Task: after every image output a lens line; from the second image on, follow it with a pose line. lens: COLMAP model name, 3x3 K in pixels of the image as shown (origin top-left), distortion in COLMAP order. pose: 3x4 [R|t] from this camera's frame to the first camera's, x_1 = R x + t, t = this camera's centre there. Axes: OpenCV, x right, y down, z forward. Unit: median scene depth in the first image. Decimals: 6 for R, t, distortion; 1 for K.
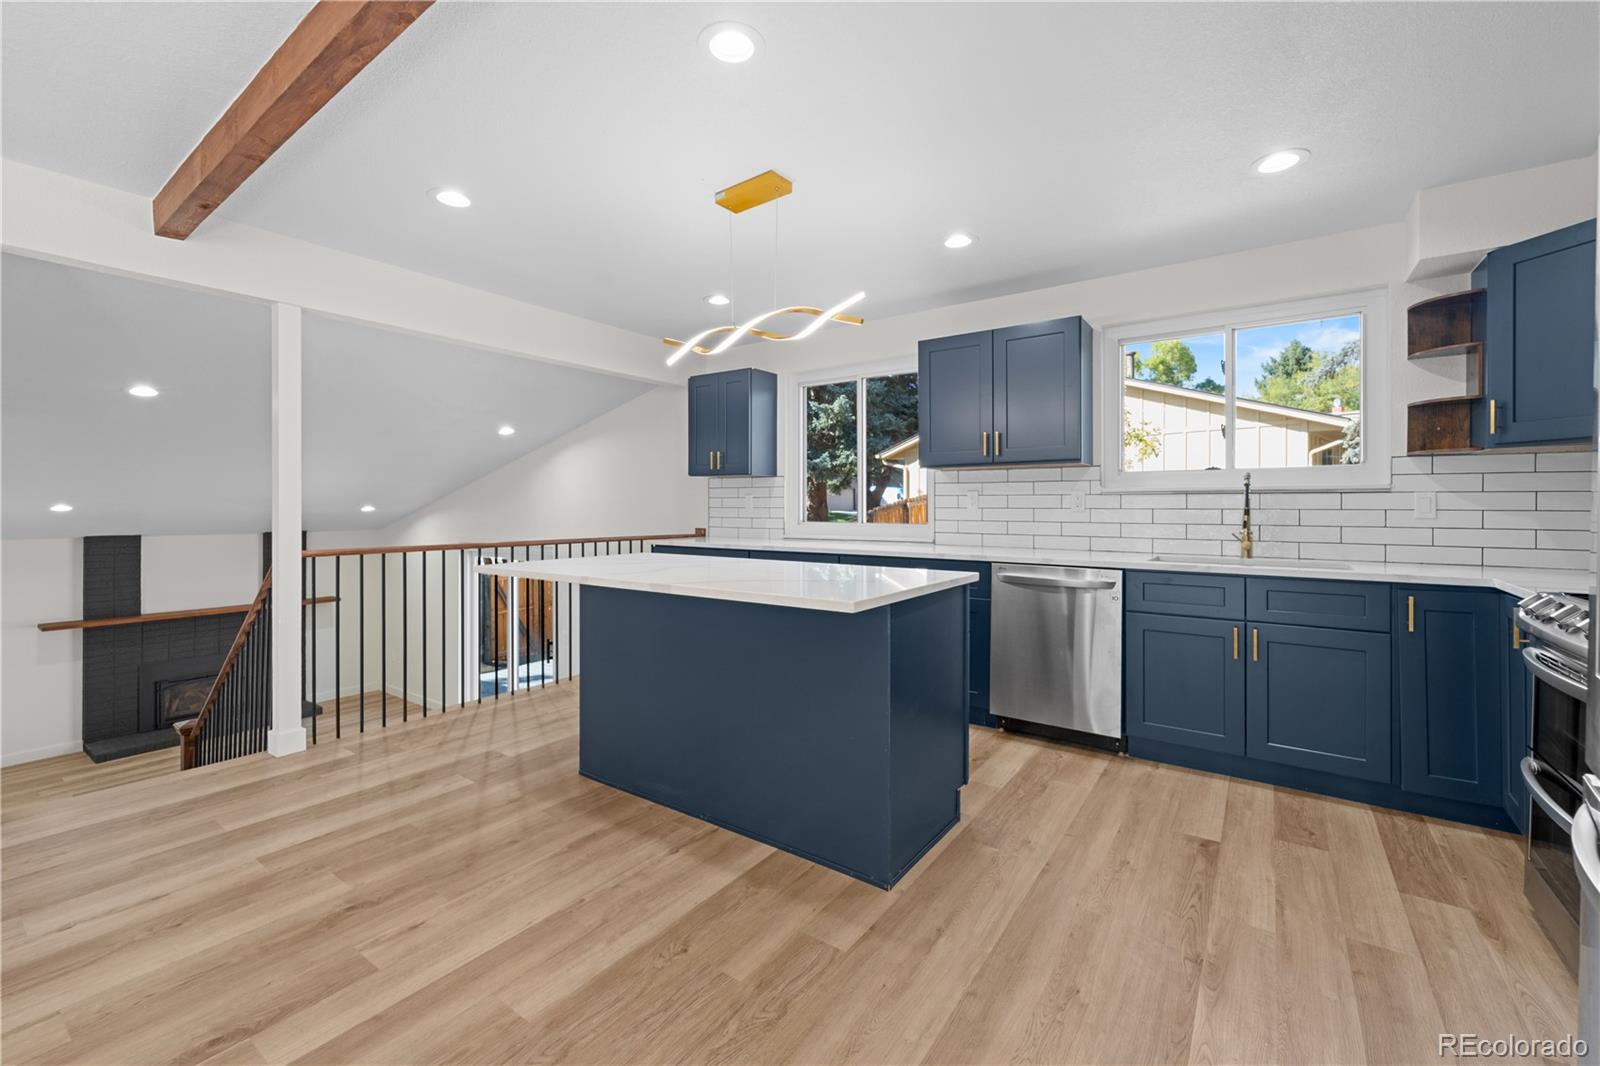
lens RADIAL K [[655.3, 0, 807.0], [0, 655.3, 510.8], [0, 0, 1]] dist [0.005116, -0.002411]
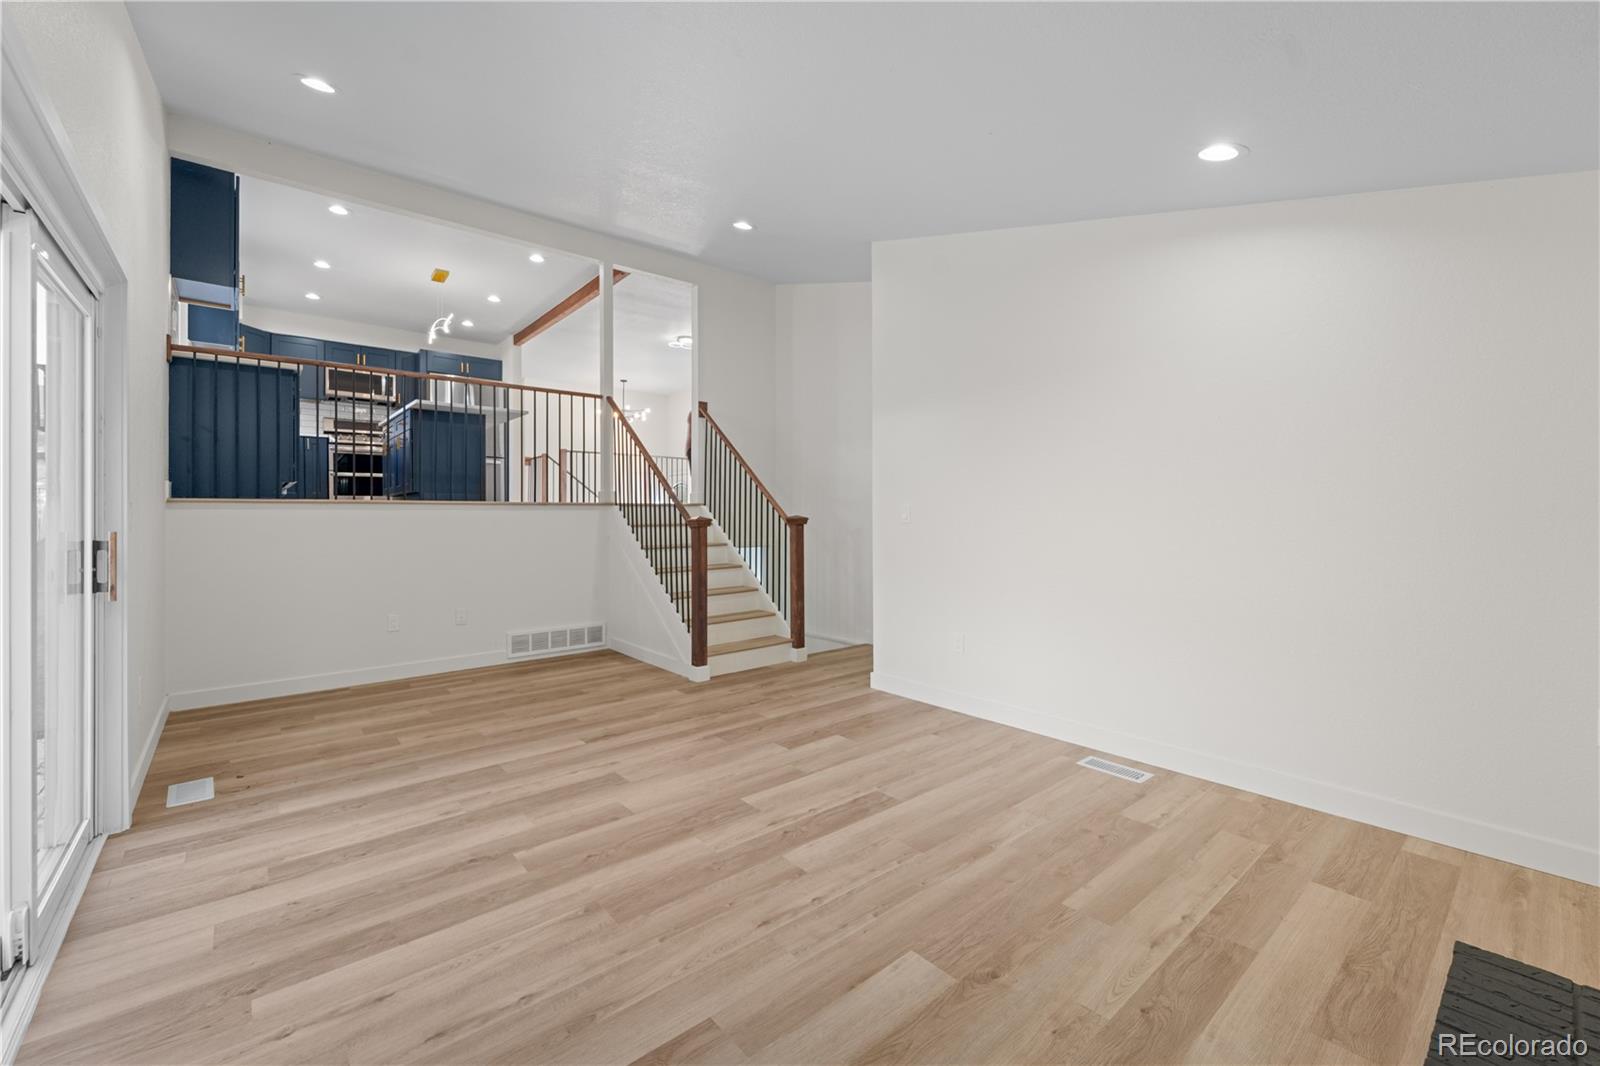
lens RADIAL K [[655.3, 0, 804.2], [0, 655.3, 517.1], [0, 0, 1]] dist [0.005116, -0.002411]
pose [[-0.968438, 0.006508, 0.249169, -1.908273], [0.008108, 0.999953, 0.005397, 0.429021], [-0.249122, 0.007247, -0.968445, 2.835398]]
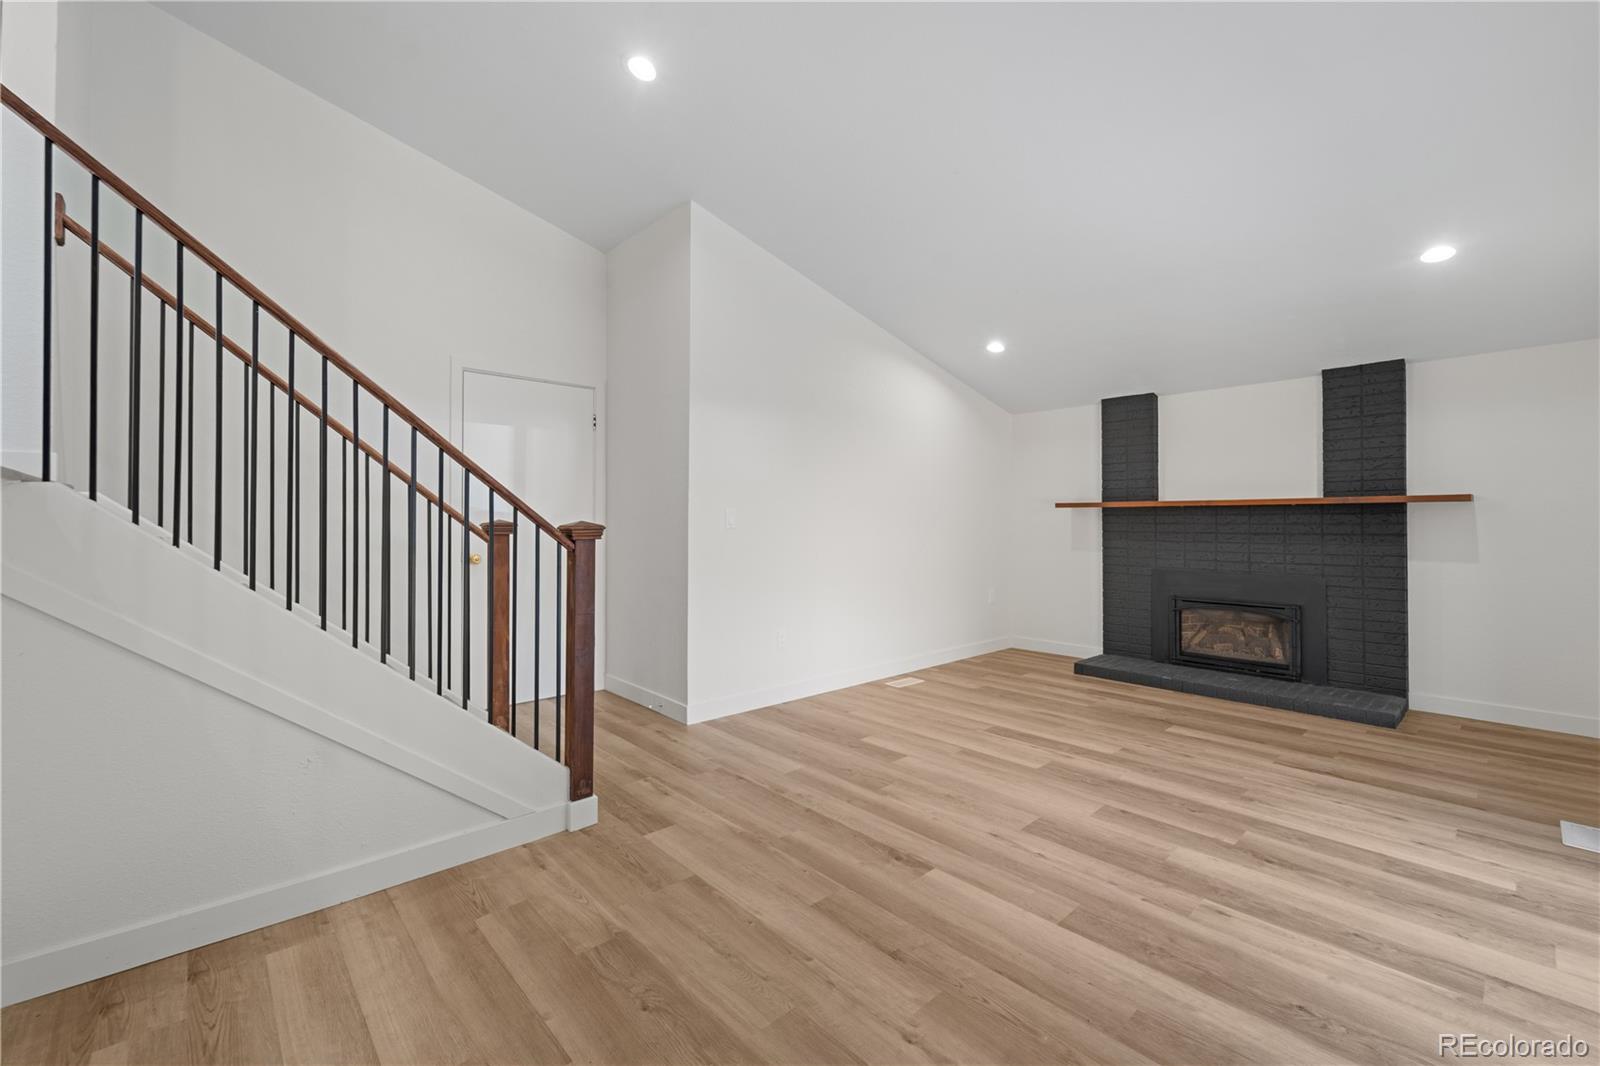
lens RADIAL K [[655.3, 0, 807.8], [0, 655.3, 527.0], [0, 0, 1]] dist [0.005116, -0.002411]
pose [[-0.218166, 0.011713, -0.975841, -0.482228], [-0.006335, 0.999890, 0.013418, 0.426769], [0.975891, 0.009109, -0.218068, 1.837388]]
